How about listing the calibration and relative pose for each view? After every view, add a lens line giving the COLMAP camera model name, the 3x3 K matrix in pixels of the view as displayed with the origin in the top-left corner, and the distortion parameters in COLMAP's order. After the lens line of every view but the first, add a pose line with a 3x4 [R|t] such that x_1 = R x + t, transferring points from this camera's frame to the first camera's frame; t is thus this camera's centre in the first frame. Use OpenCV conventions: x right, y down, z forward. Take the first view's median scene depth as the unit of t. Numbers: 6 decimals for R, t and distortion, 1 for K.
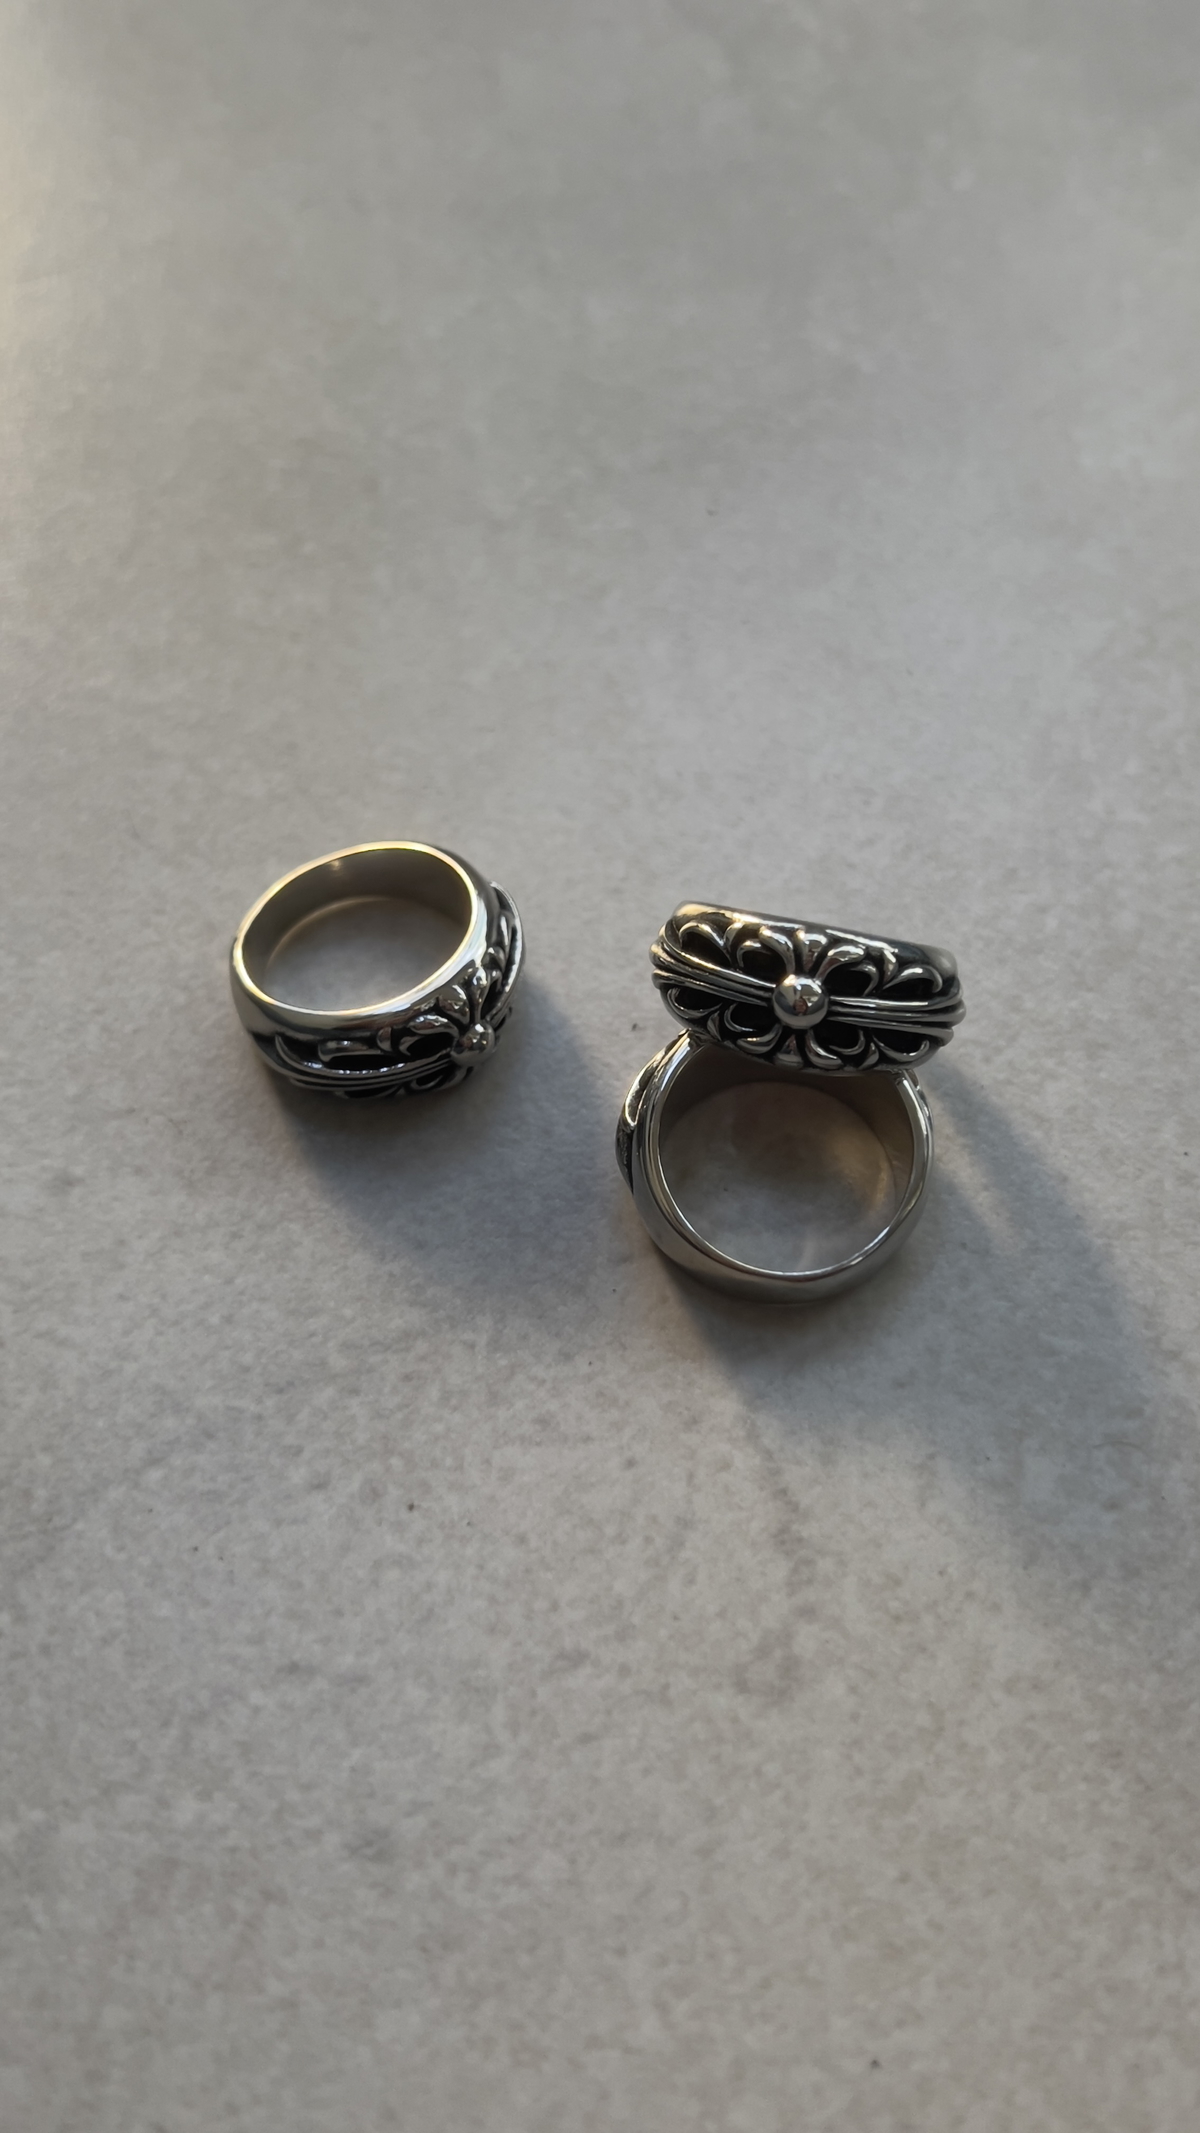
lens RADIAL K [[2031.7, 0, 585.3], [0, 2031.7, 1051.9], [0, 0, 1]] dist [0.051049, -0.248791]
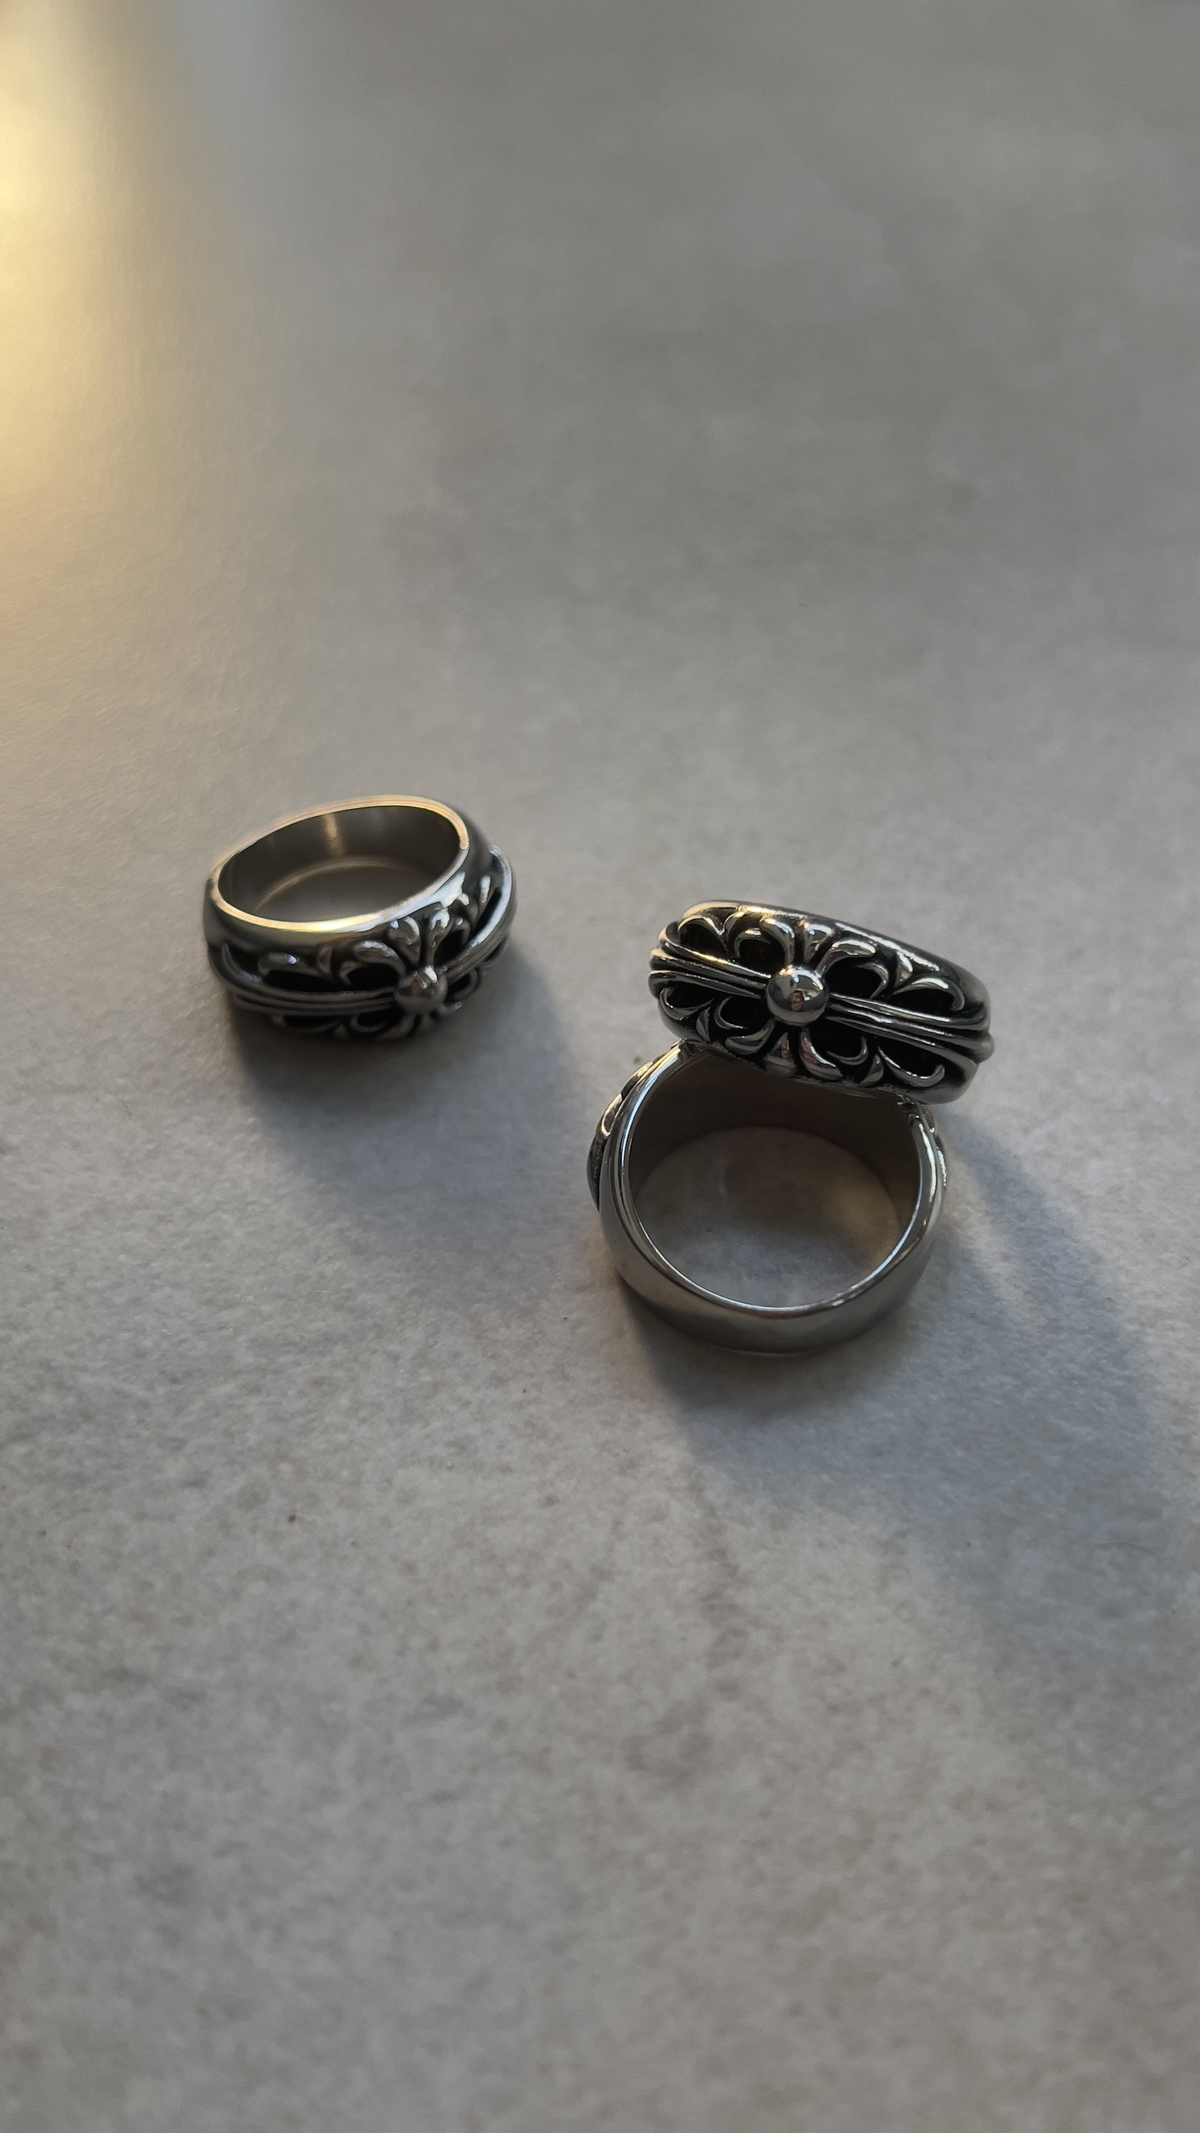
lens RADIAL K [[2031.7, 0, 585.3], [0, 2031.7, 1051.9], [0, 0, 1]] dist [0.051049, -0.248791]
pose [[0.990198, 0.096692, -0.100790, 0.107167], [-0.112862, 0.979034, -0.169572, 0.163137], [0.082281, 0.179285, 0.980350, 0.123063]]
